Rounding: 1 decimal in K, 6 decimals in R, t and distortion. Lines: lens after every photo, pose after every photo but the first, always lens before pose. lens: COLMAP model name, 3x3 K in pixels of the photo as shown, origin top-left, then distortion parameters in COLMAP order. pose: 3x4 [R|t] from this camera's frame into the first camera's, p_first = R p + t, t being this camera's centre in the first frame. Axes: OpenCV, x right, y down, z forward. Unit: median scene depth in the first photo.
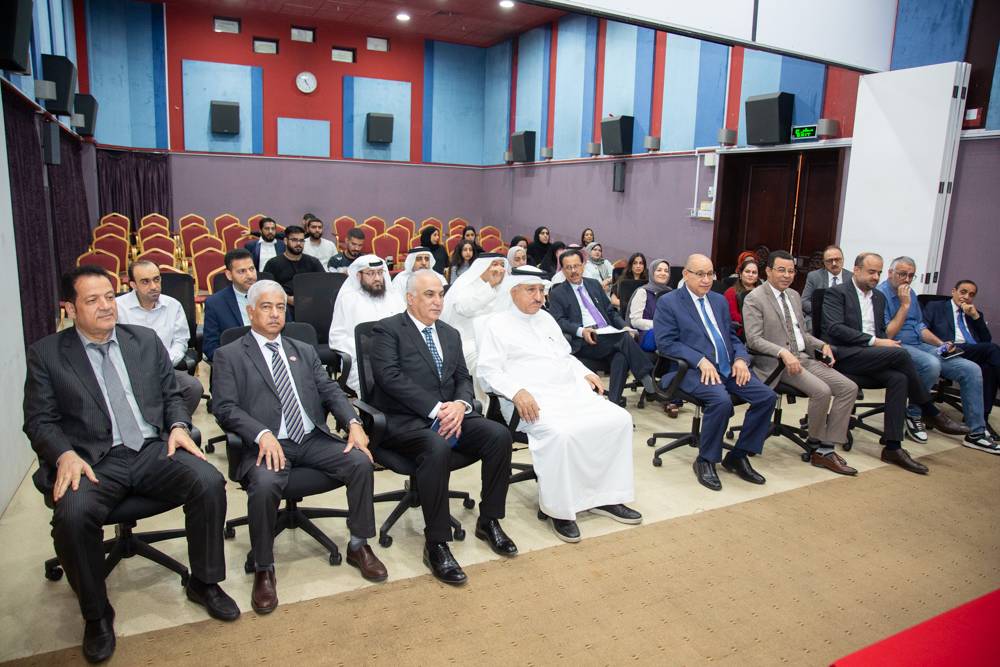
lens RADIAL K [[698.9, 0, 492.1], [0, 698.9, 335.9], [0, 0, 1]] dist [-0.091249, 0.036629]
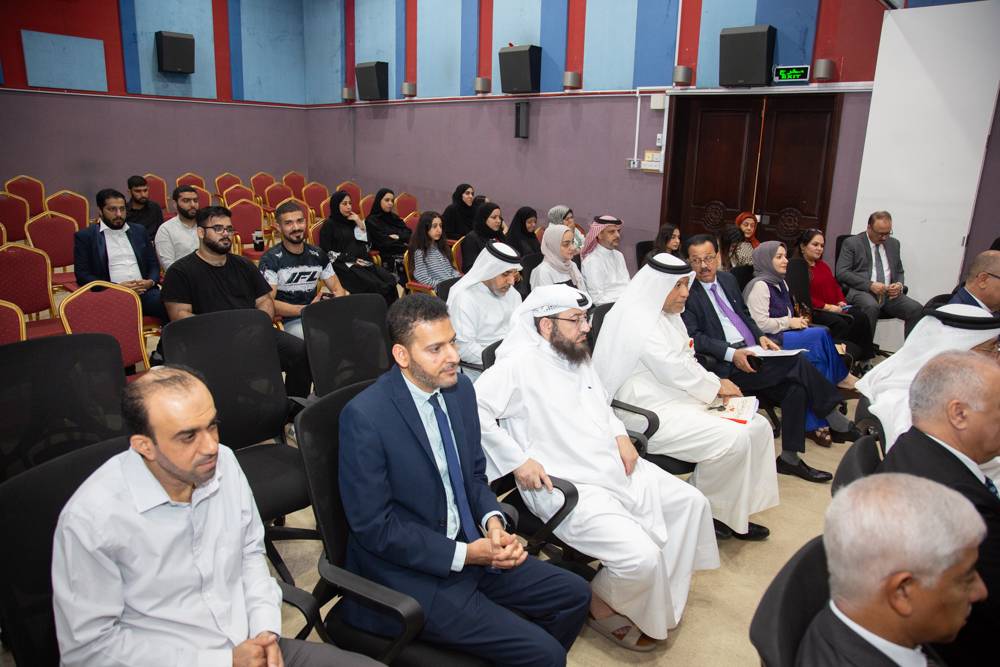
lens RADIAL K [[698.9, 0, 504.9], [0, 698.9, 331.7], [0, 0, 1]] dist [-0.091249, 0.036629]
pose [[0.924457, -0.102250, 0.367320, -0.164491], [0.073156, 0.993039, 0.092313, -0.052575], [-0.374202, -0.058468, 0.925502, 0.211389]]
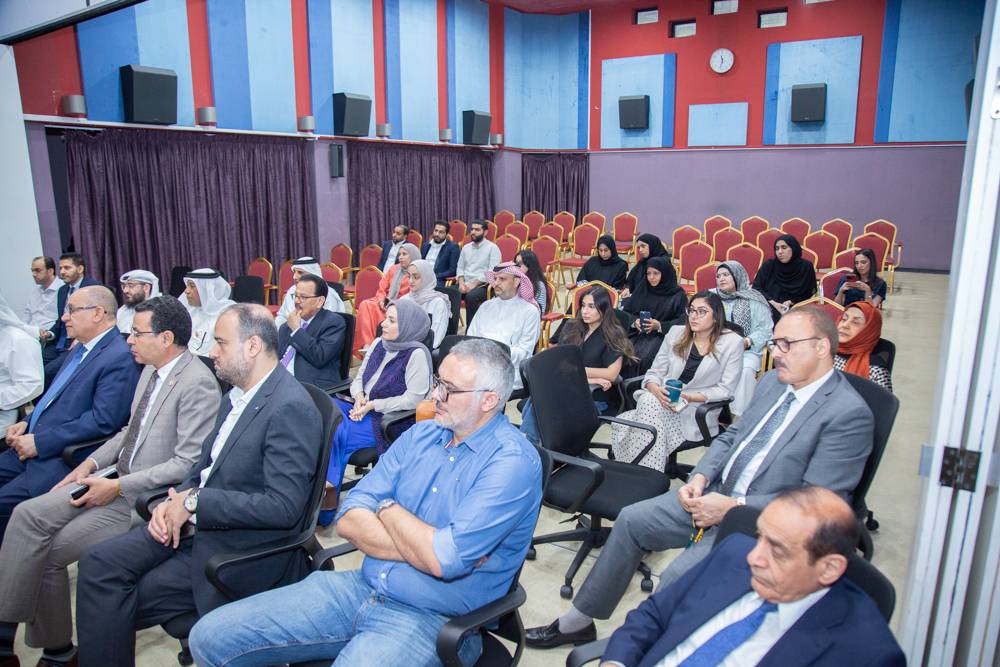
lens RADIAL K [[698.9, 0, 498.0], [0, 698.9, 336.4], [0, 0, 1]] dist [-0.091249, 0.036629]
pose [[0.457268, 0.155594, -0.875612, 0.484900], [-0.149592, 0.984005, 0.096734, -0.078243], [0.876657, 0.086751, 0.473229, 0.435908]]
